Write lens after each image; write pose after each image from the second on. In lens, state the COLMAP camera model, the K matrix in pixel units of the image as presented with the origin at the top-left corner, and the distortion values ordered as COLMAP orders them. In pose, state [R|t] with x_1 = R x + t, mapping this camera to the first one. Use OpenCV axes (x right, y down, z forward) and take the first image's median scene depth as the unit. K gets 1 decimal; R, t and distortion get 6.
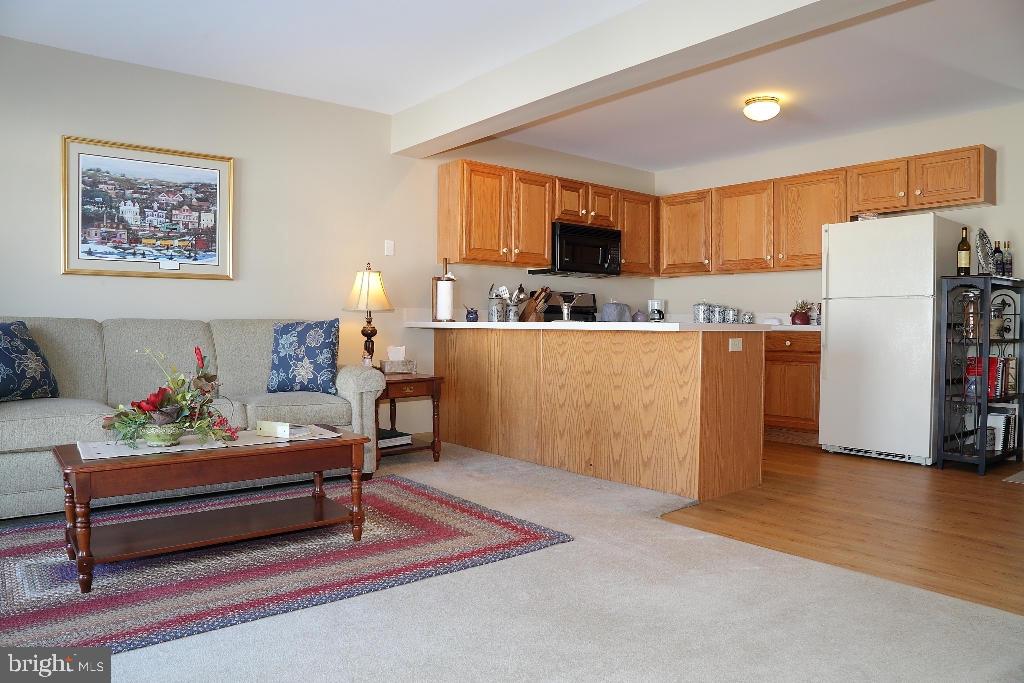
lens RADIAL K [[693.8, 0, 512.0], [0, 693.8, 341.5], [0, 0, 1]] dist [-0.143901, 0.089043]
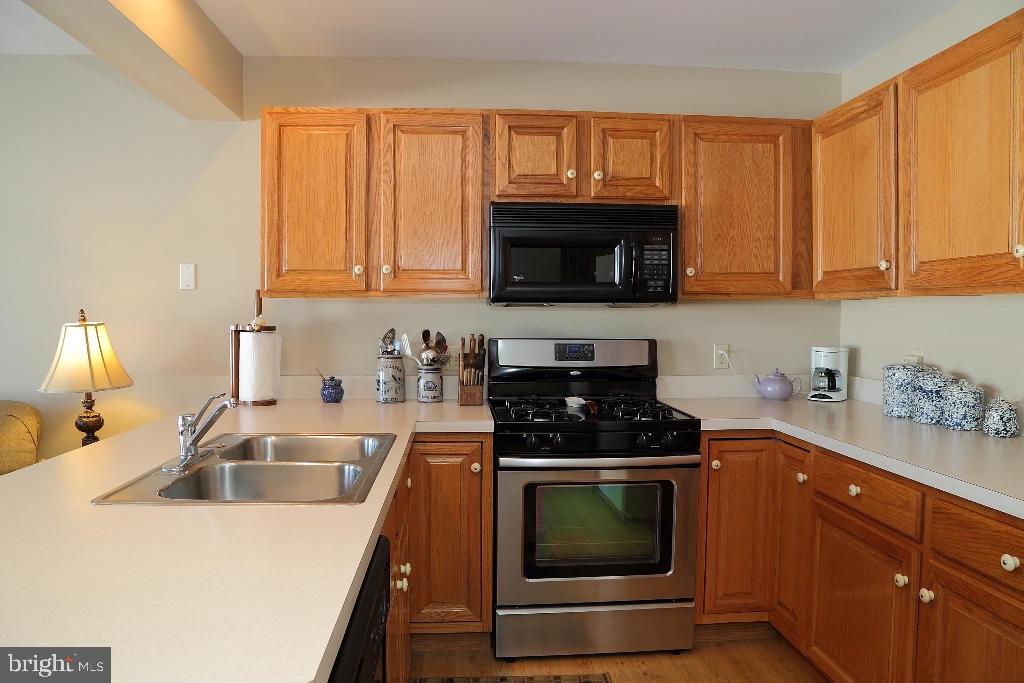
lens RADIAL K [[693.8, 0, 512.0], [0, 693.8, 341.5], [0, 0, 1]] dist [-0.143901, 0.089043]
pose [[0.818786, 0.018924, -0.573786, 0.351951], [-0.012240, 0.999805, 0.015508, -0.081190], [0.573968, -0.005674, 0.818858, 0.599235]]
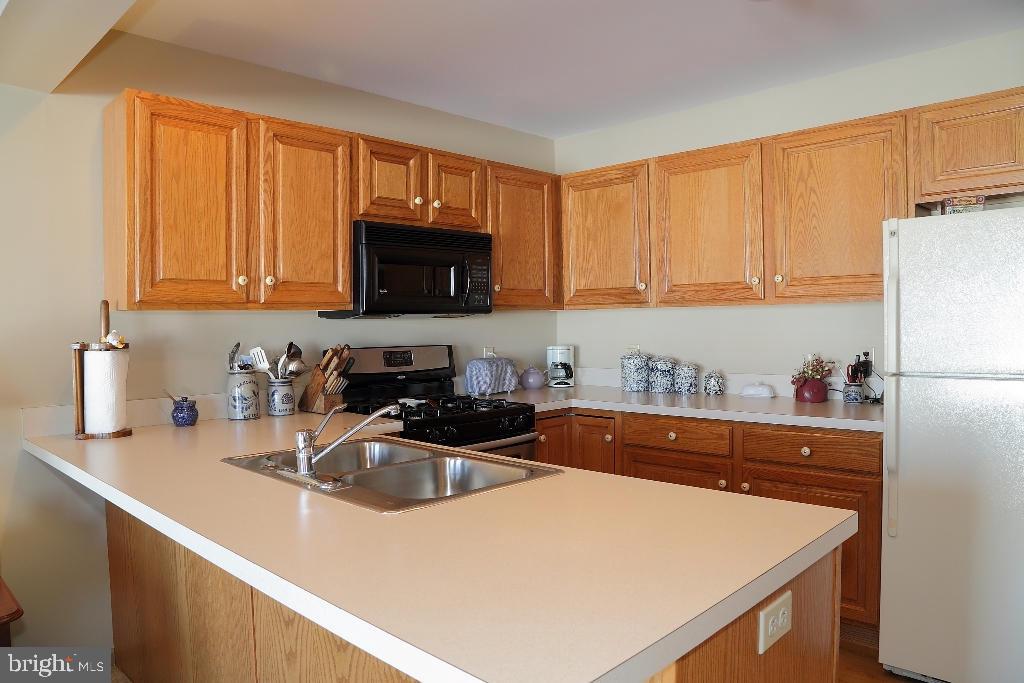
lens RADIAL K [[693.8, 0, 512.0], [0, 693.8, 341.5], [0, 0, 1]] dist [-0.143901, 0.089043]
pose [[0.993637, -0.023818, 0.110079, 0.117691], [0.023829, 0.999715, 0.001218, -0.078388], [-0.110076, 0.001413, 0.993922, 0.464823]]
